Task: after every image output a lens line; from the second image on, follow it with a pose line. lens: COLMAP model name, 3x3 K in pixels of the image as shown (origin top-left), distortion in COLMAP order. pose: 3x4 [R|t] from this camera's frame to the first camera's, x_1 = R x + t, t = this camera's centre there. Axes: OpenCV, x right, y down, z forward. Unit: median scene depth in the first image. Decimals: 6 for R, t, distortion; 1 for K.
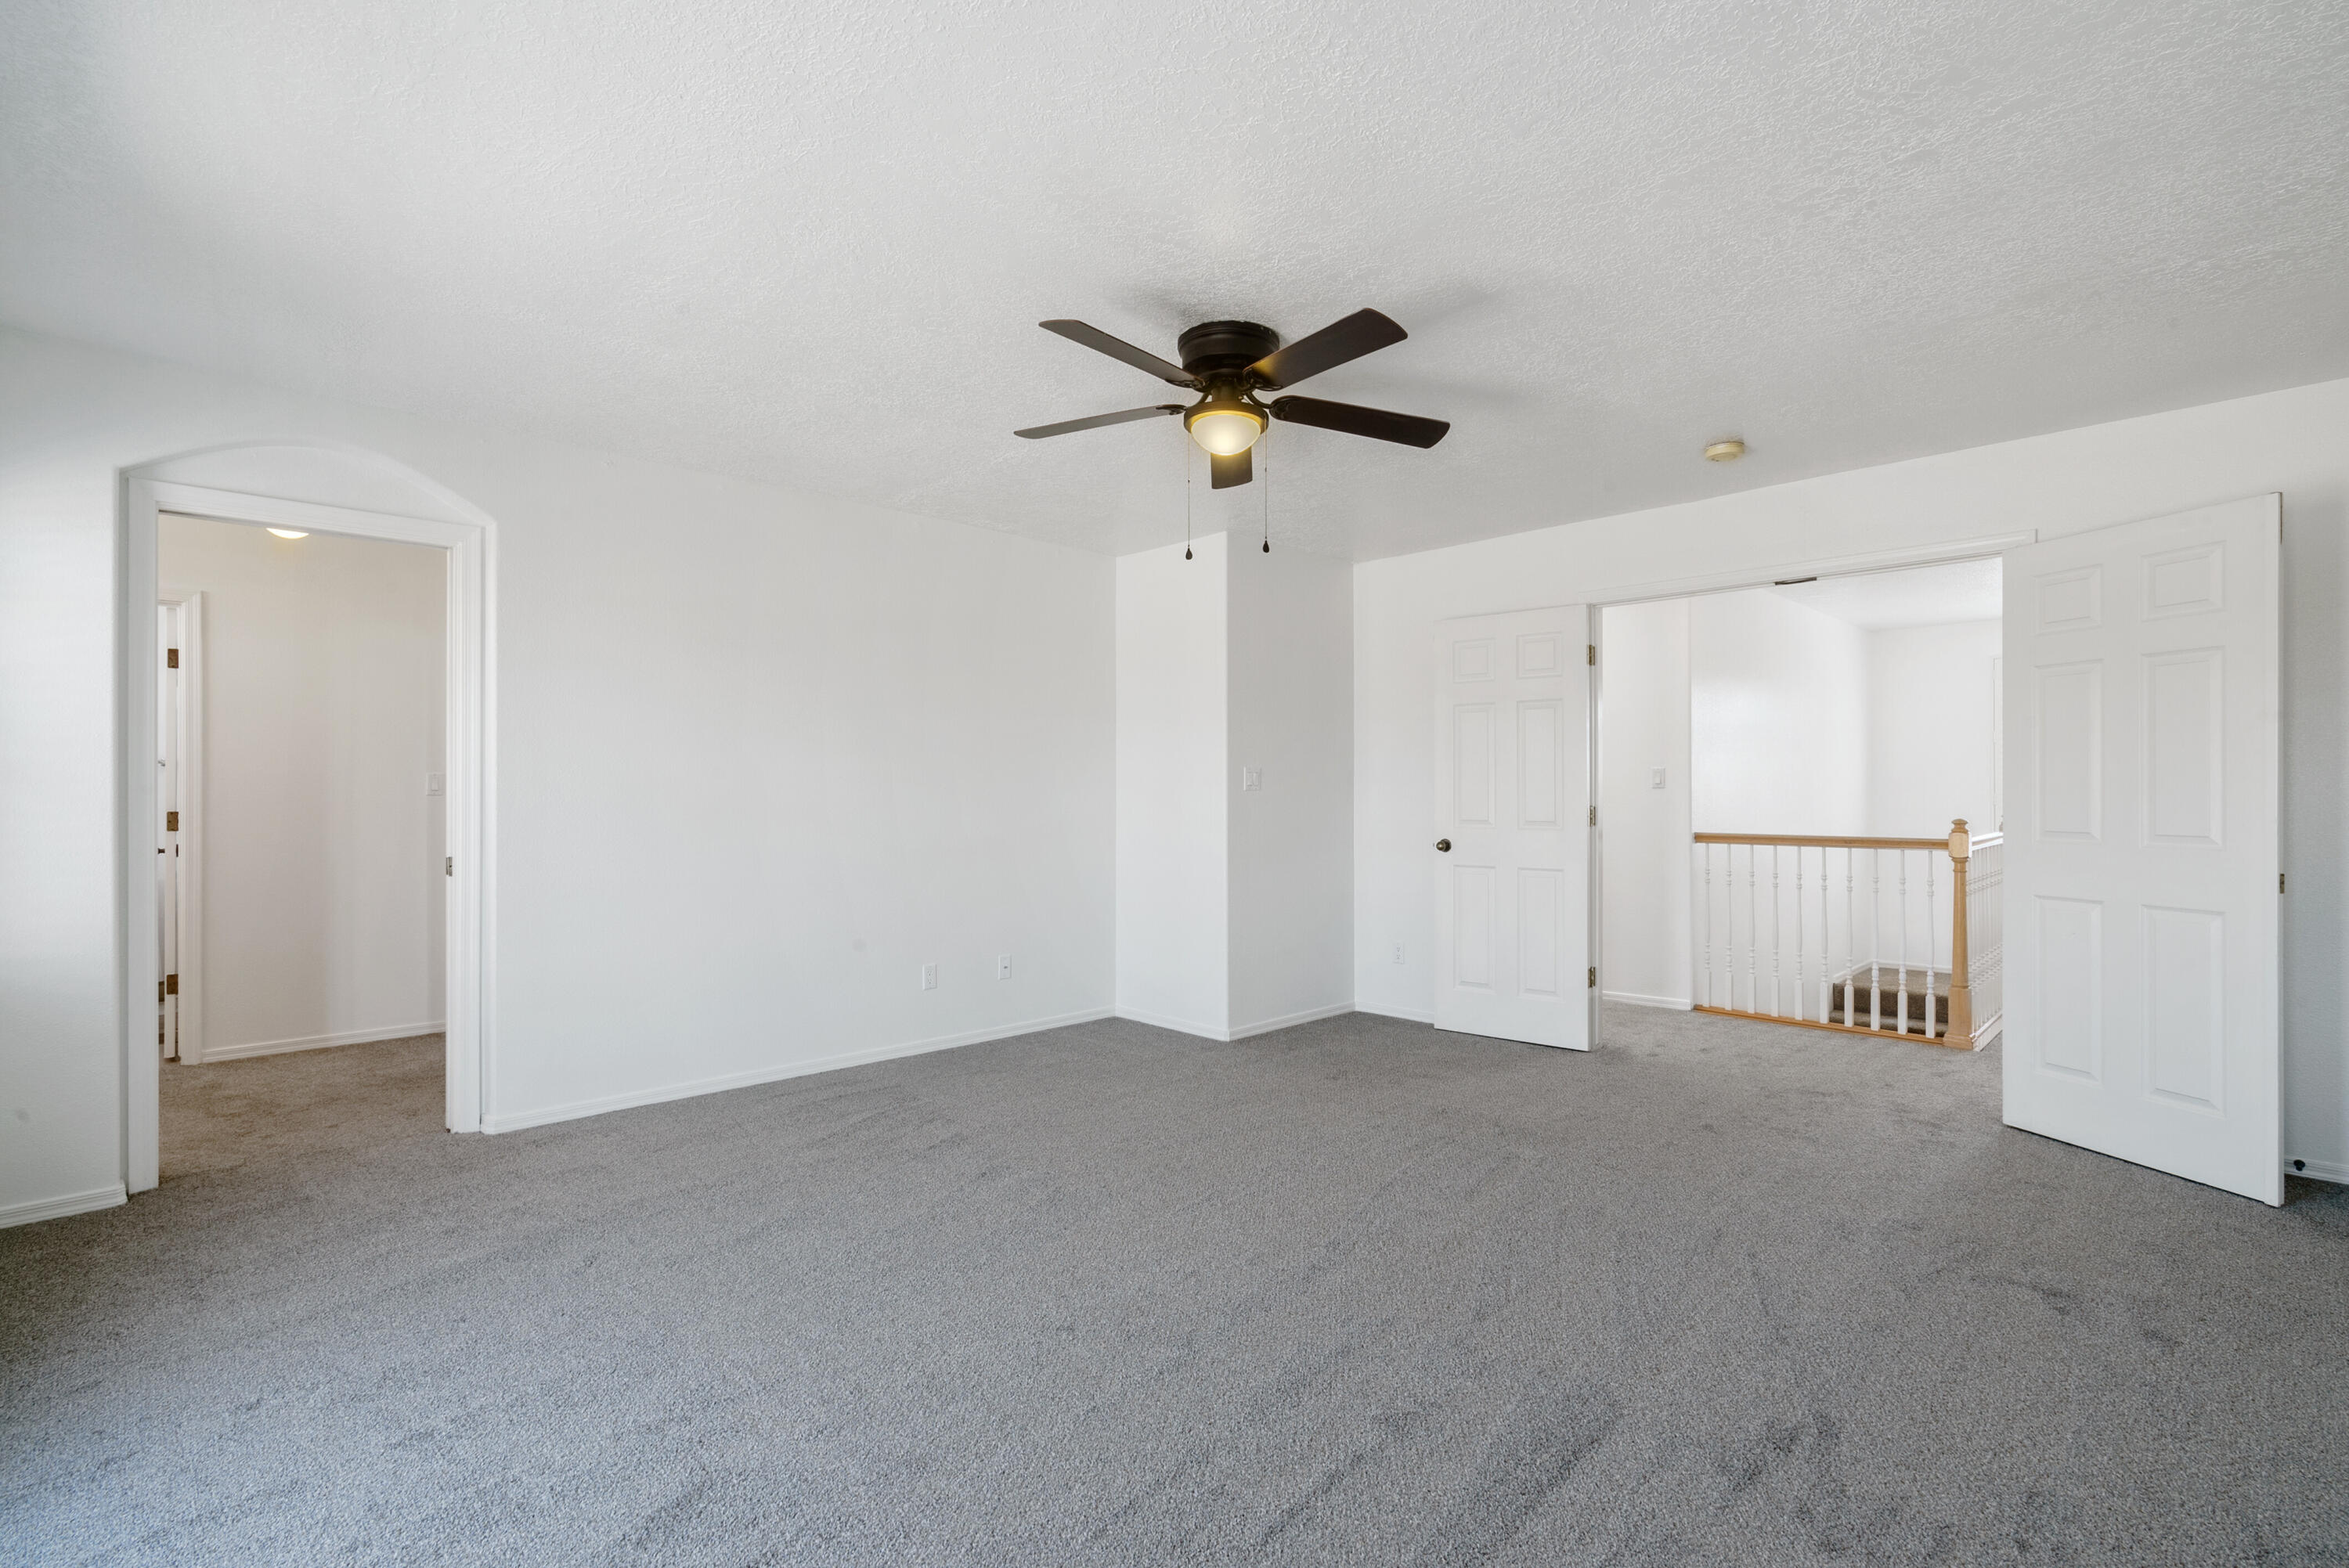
lens RADIAL K [[1070.8, 0, 1168.2], [0, 1070.8, 791.6], [0, 0, 1]] dist [-0.009336, 0.000707]
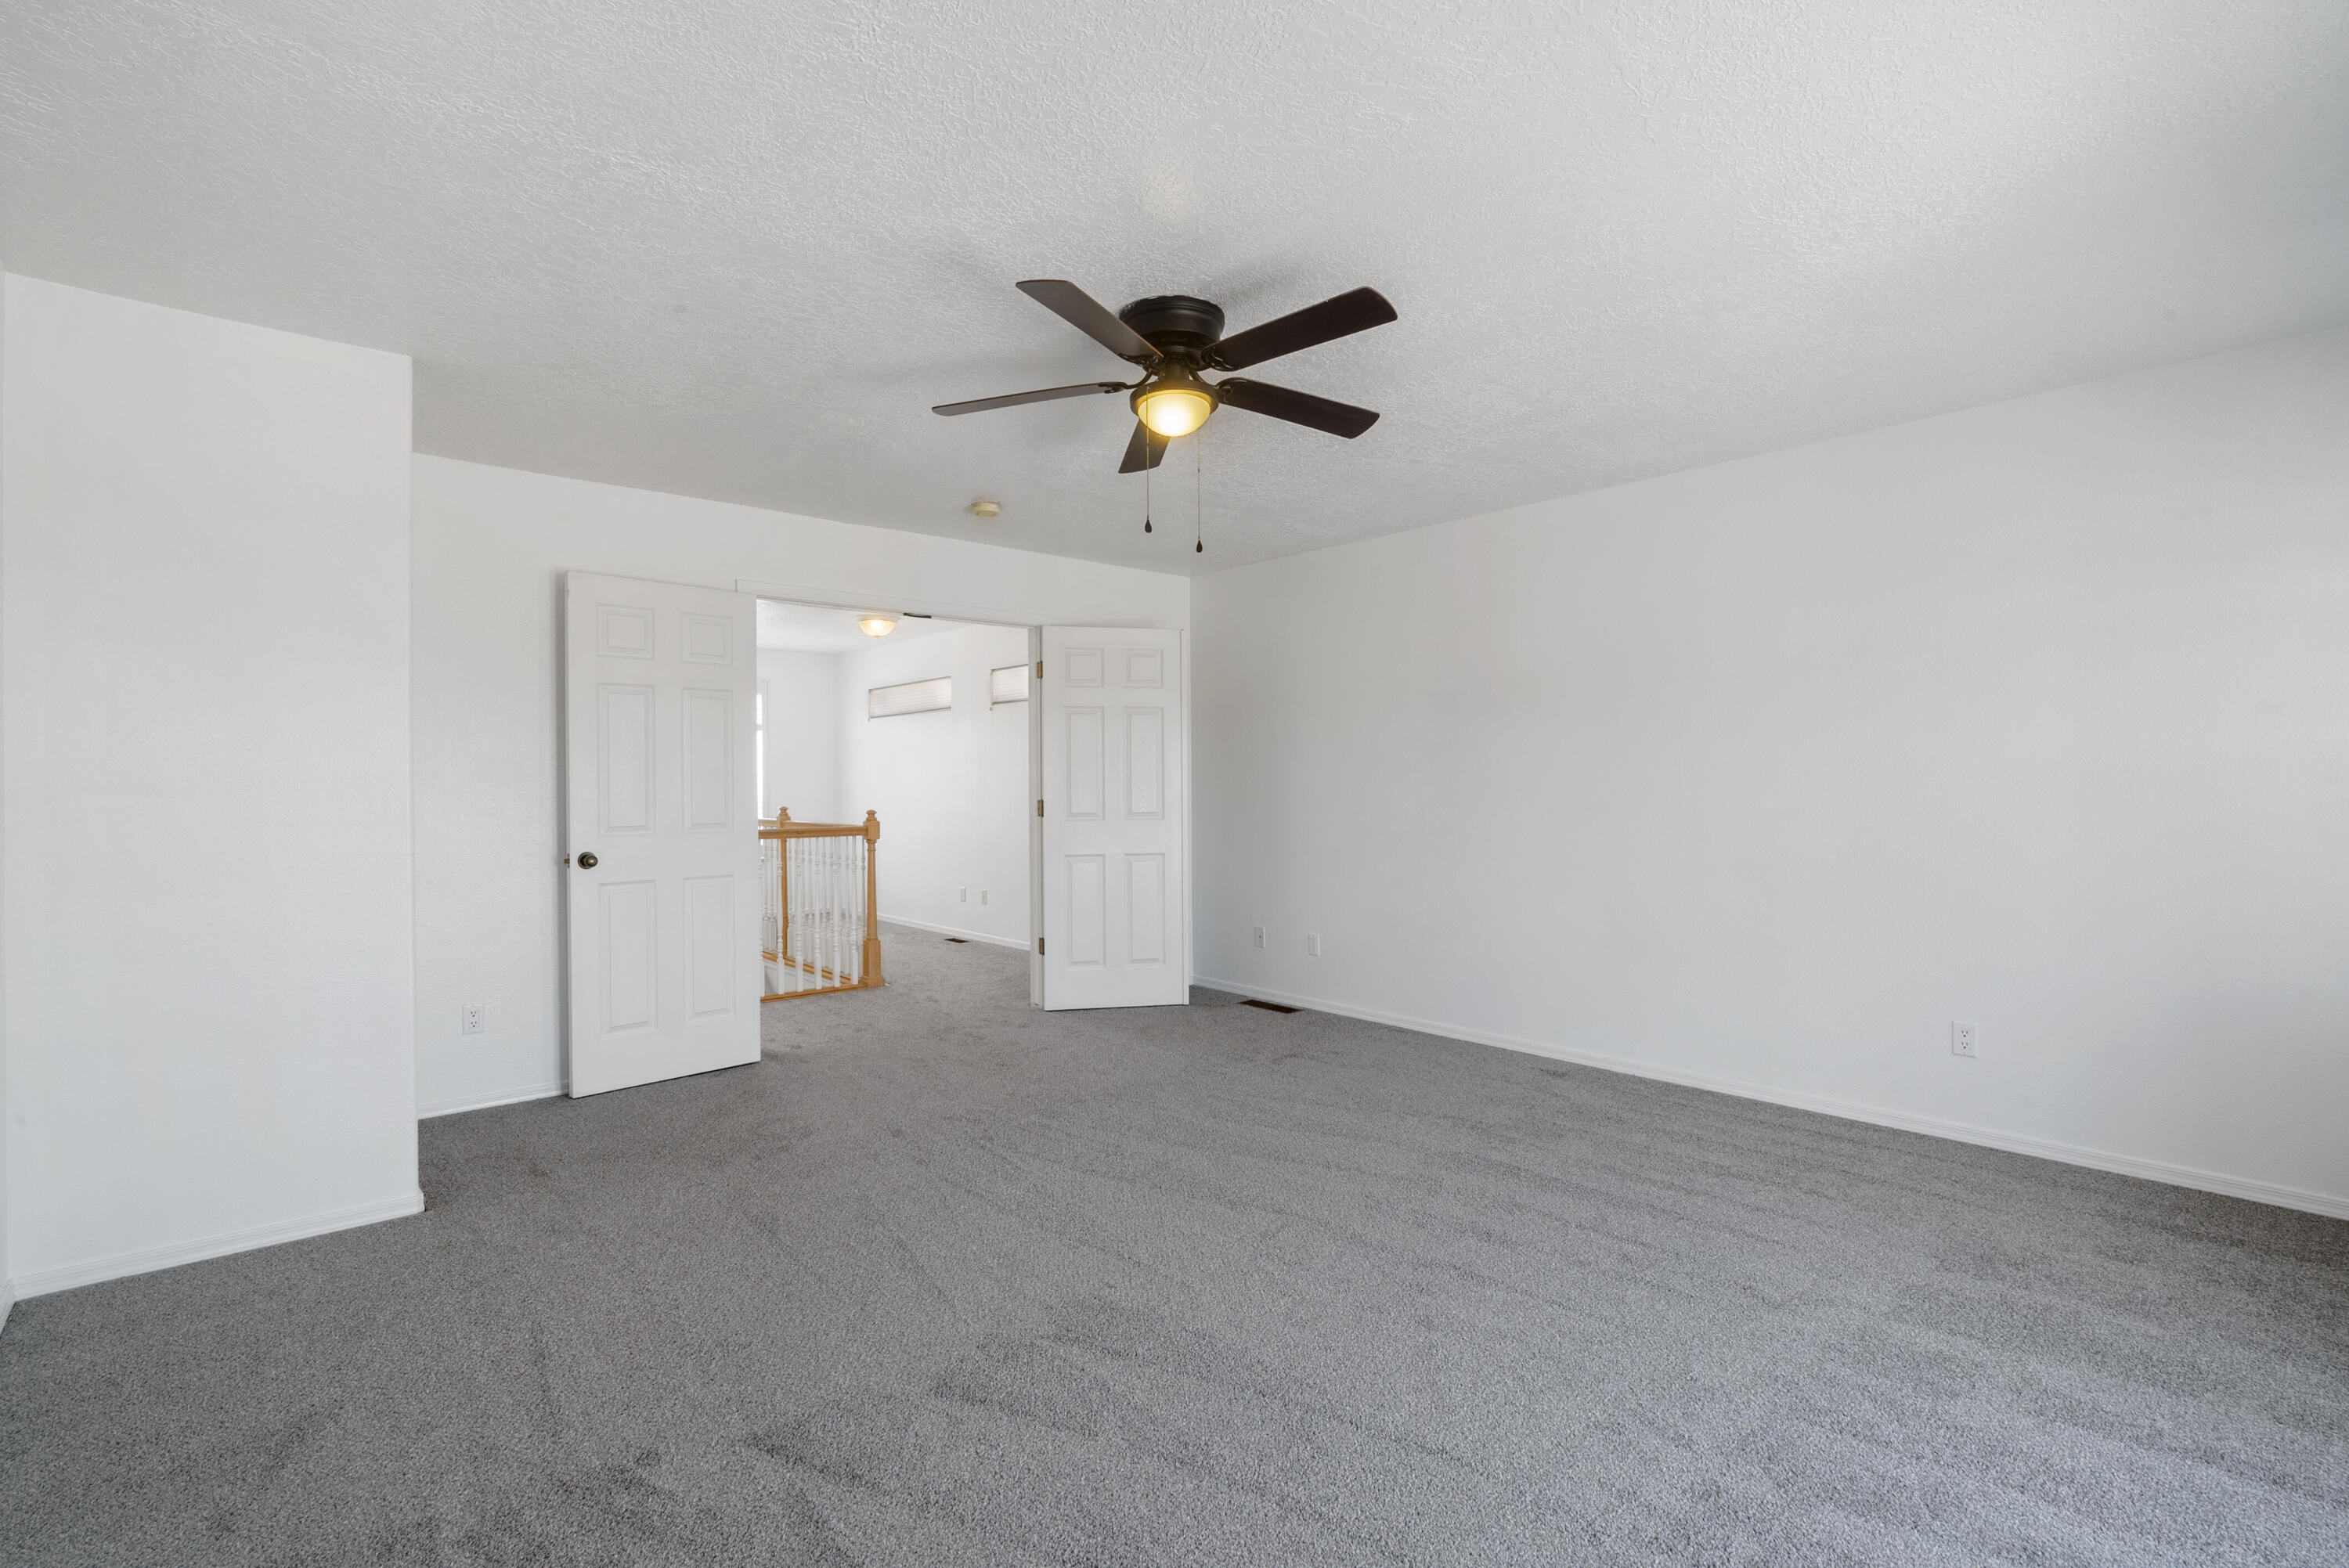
lens RADIAL K [[1070.8, 0, 1168.2], [0, 1070.8, 791.6], [0, 0, 1]] dist [-0.009336, 0.000707]
pose [[0.043942, -0.005609, 0.999018, -0.877710], [0.006111, 0.999967, 0.005346, -0.003041], [-0.999015, 0.005870, 0.043975, 0.942852]]
